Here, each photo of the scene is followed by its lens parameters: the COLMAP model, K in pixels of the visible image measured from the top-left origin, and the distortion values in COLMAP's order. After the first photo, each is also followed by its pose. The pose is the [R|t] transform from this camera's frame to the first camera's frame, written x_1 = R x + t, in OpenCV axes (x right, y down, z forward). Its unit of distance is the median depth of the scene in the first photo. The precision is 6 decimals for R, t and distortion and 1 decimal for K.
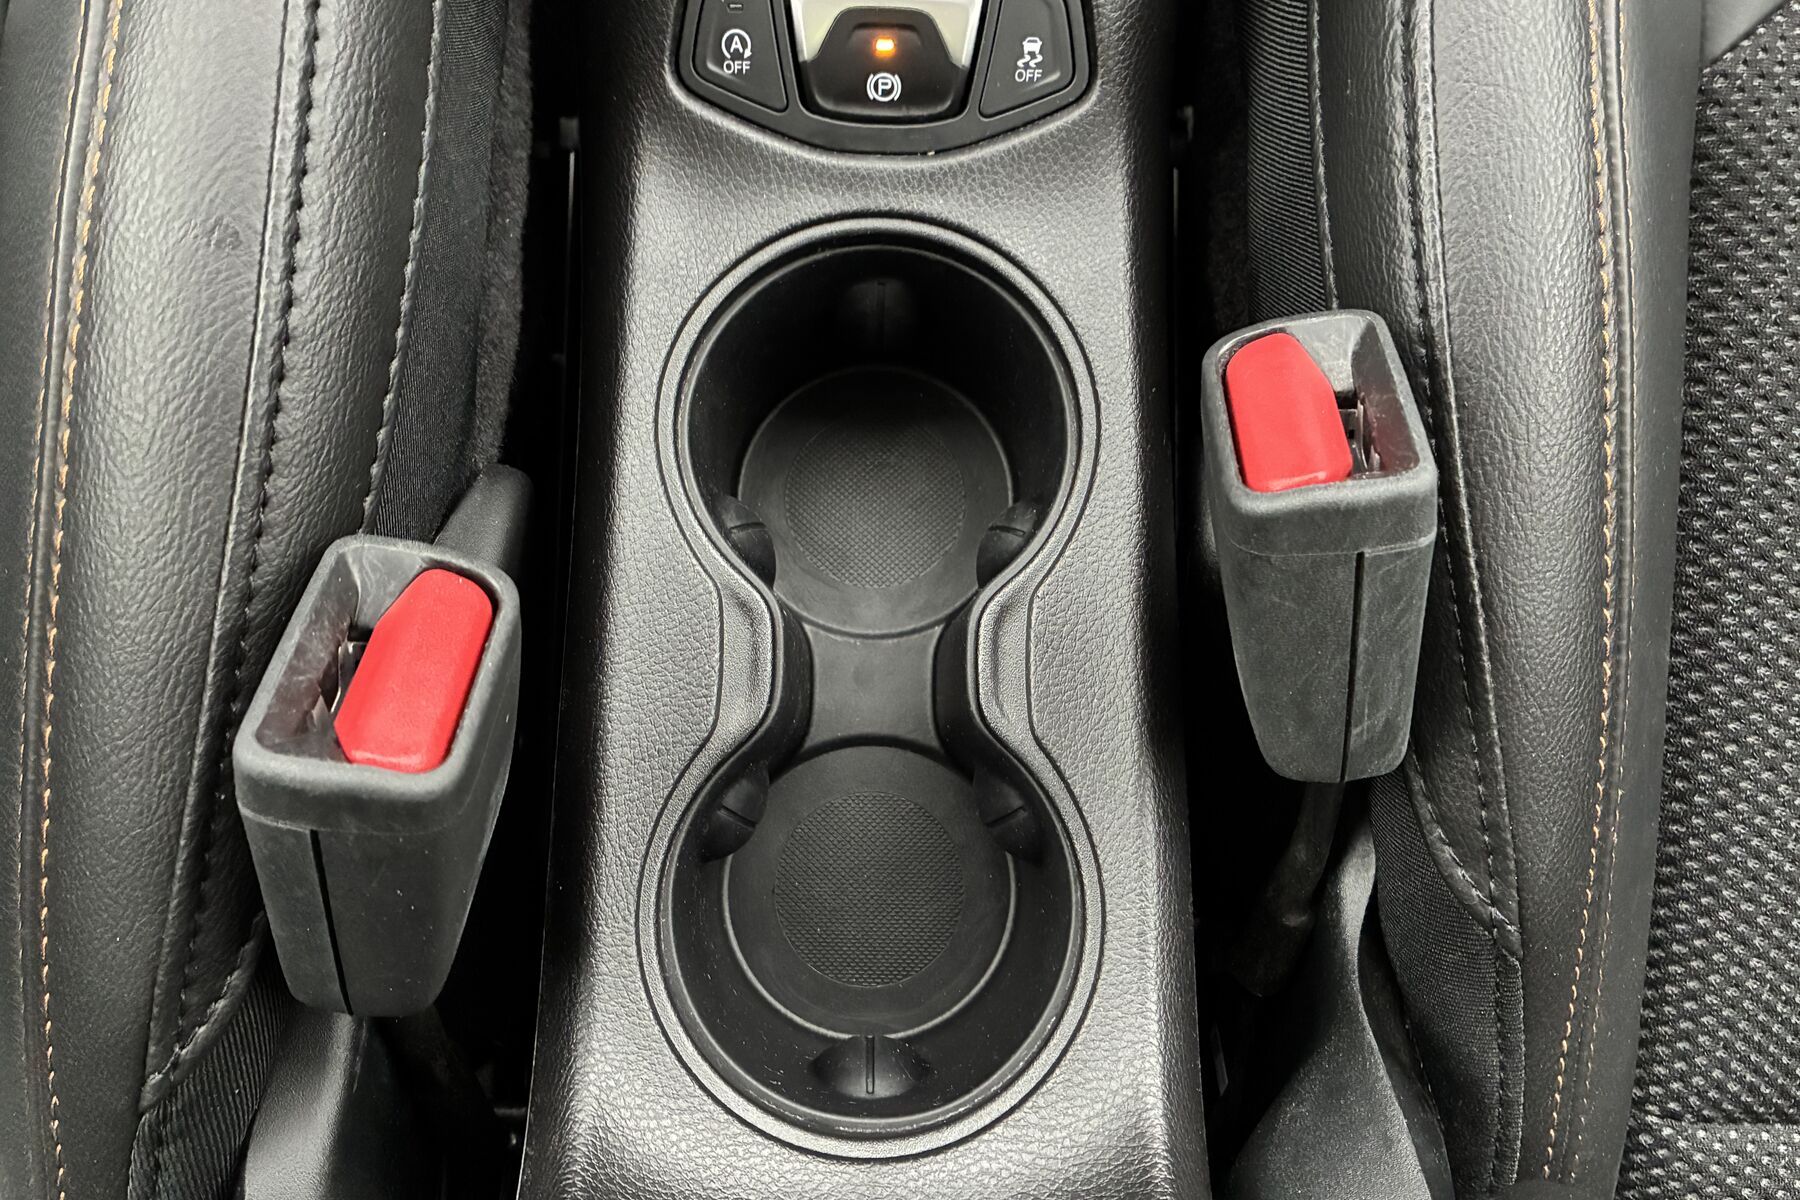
lens RADIAL K [[1388.9, 0, 898.6], [0, 1388.9, 563.7], [0, 0, 1]] dist [0.040278, -0.050760]
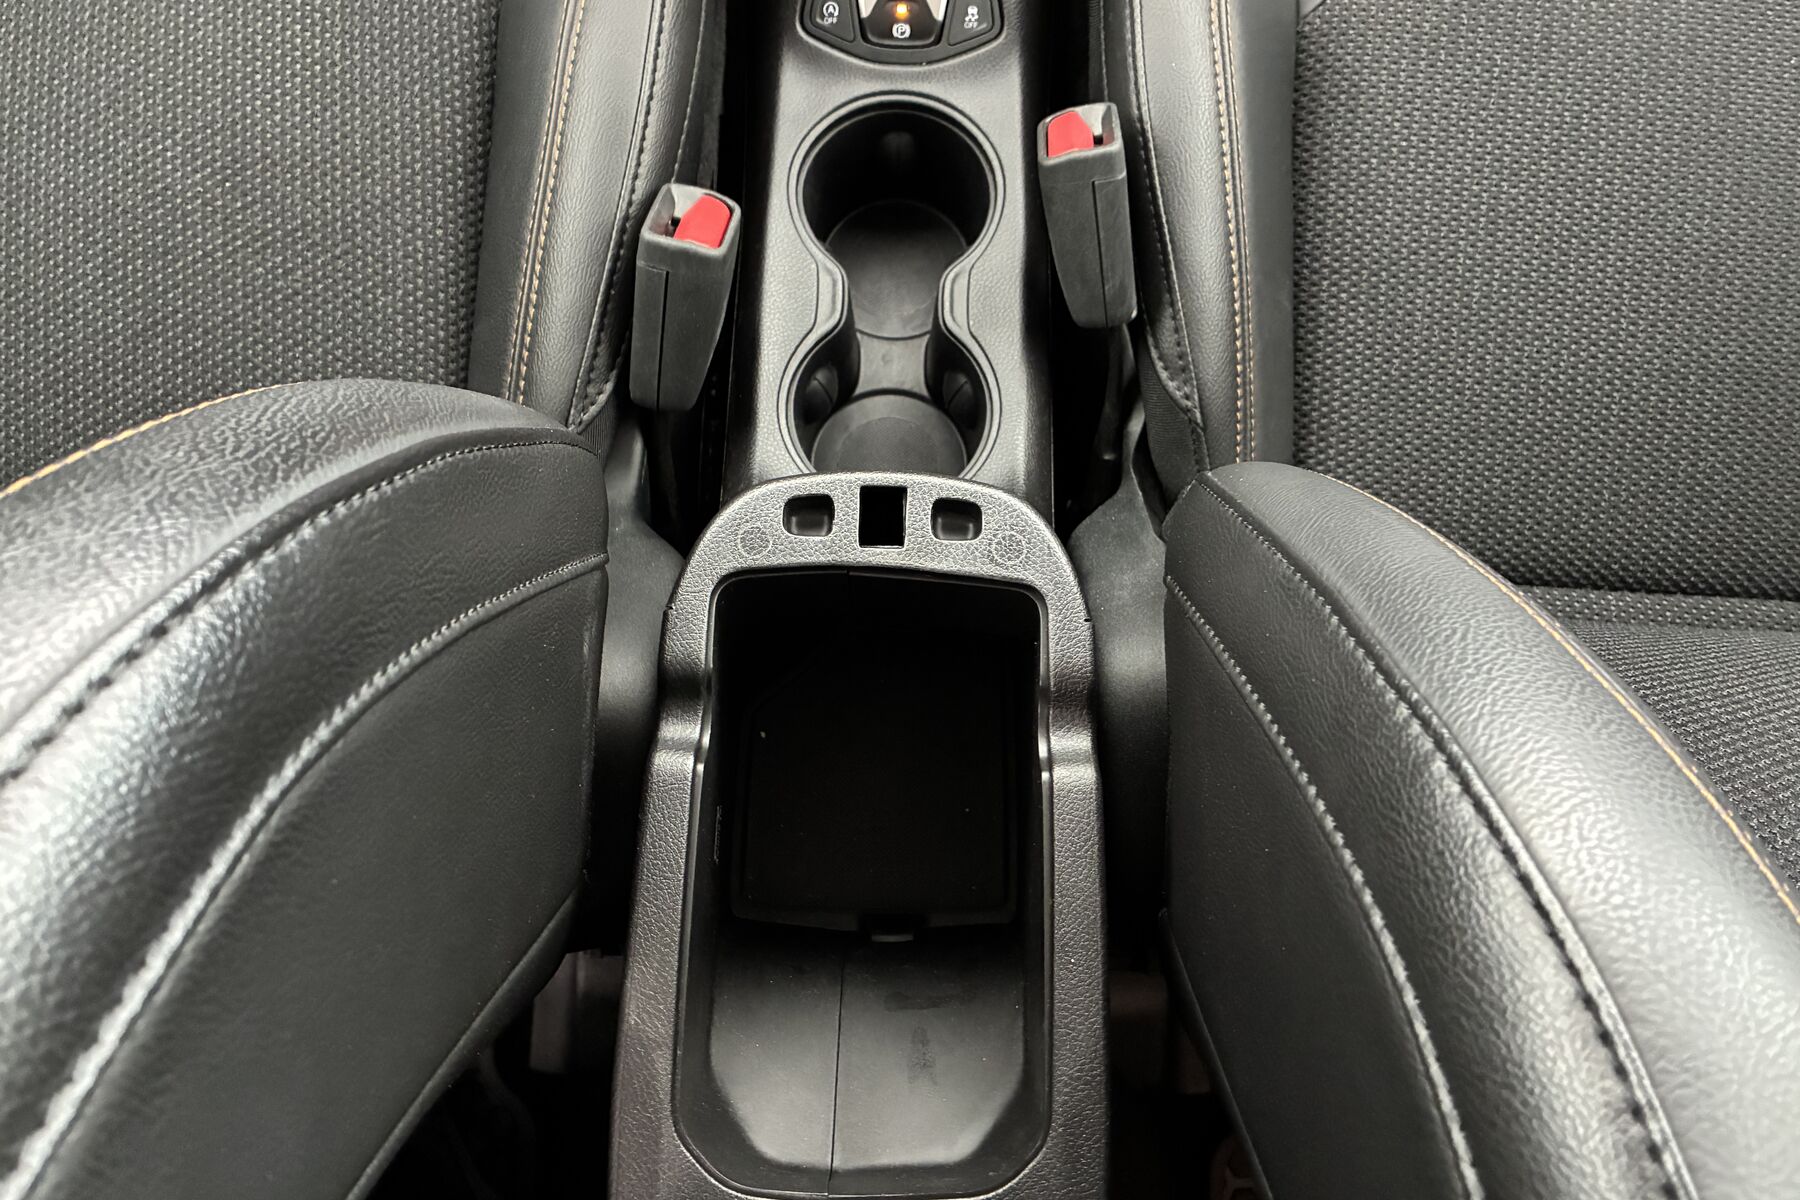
lens RADIAL K [[1388.9, 0, 895.3], [0, 1388.9, 585.3], [0, 0, 1]] dist [0.040278, -0.050760]
pose [[0.999622, 0.011639, -0.024920, 0.041929], [-0.013970, 0.995331, -0.095499, 0.678430], [0.023692, 0.095811, 0.995118, -0.986528]]
